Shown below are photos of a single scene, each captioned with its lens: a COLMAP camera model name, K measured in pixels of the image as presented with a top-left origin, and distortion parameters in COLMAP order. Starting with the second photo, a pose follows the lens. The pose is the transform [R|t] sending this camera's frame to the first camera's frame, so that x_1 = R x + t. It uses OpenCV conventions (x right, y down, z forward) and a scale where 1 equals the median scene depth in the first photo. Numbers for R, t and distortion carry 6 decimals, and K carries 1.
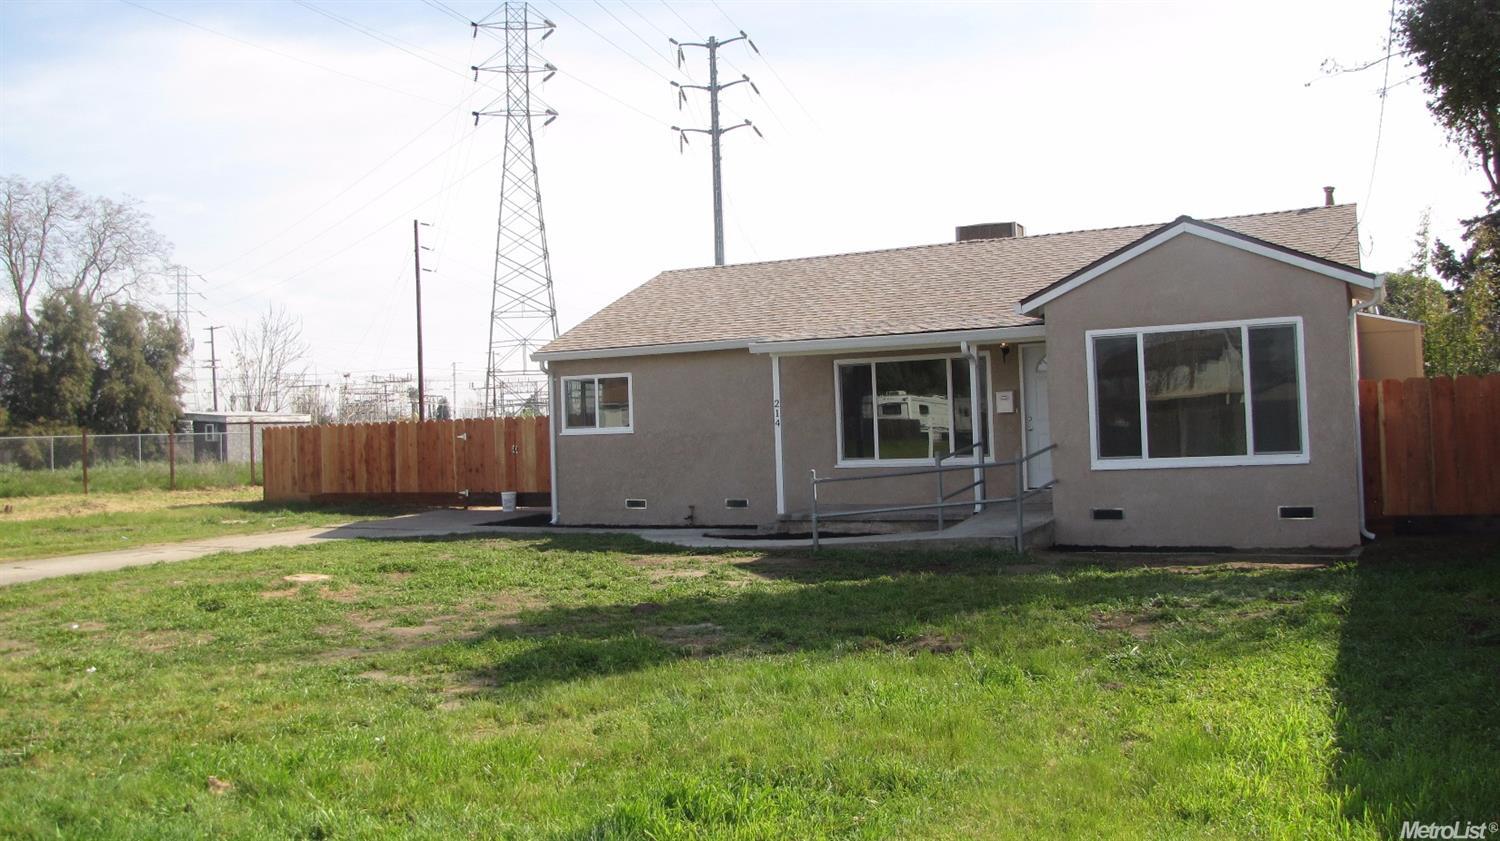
lens RADIAL K [[1312.9, 0, 751.0], [0, 1312.9, 393.5], [0, 0, 1]] dist [-0.096845, 0.001463]
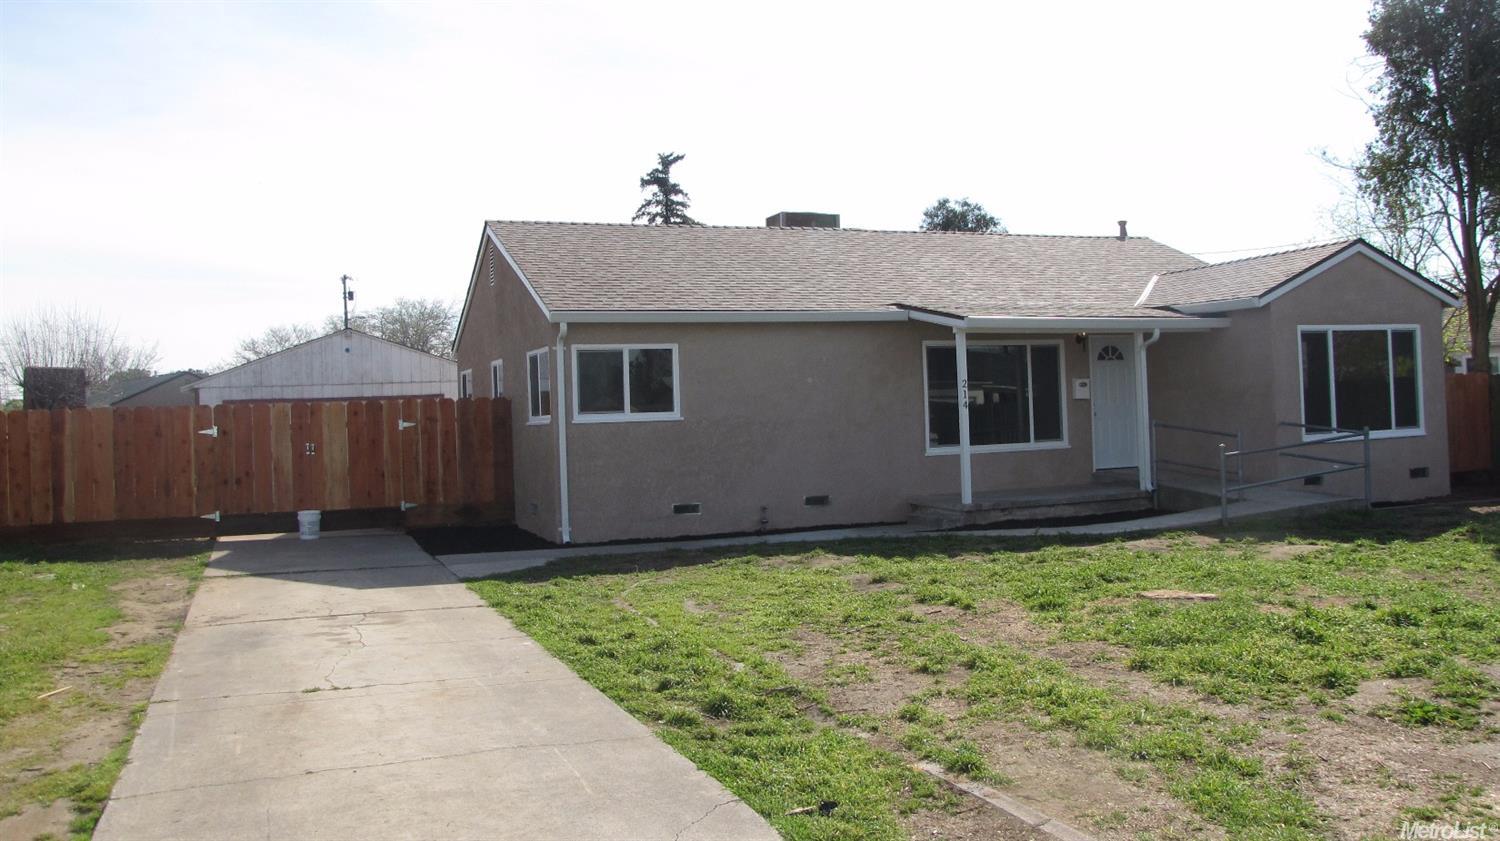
lens RADIAL K [[1312.9, 0, 751.0], [0, 1312.9, 393.5], [0, 0, 1]] dist [-0.096845, 0.001463]
pose [[0.628449, 0.023764, 0.777487, -0.680647], [-0.010538, 0.999702, -0.022038, 0.031504], [-0.777779, 0.005657, 0.628512, 0.470688]]
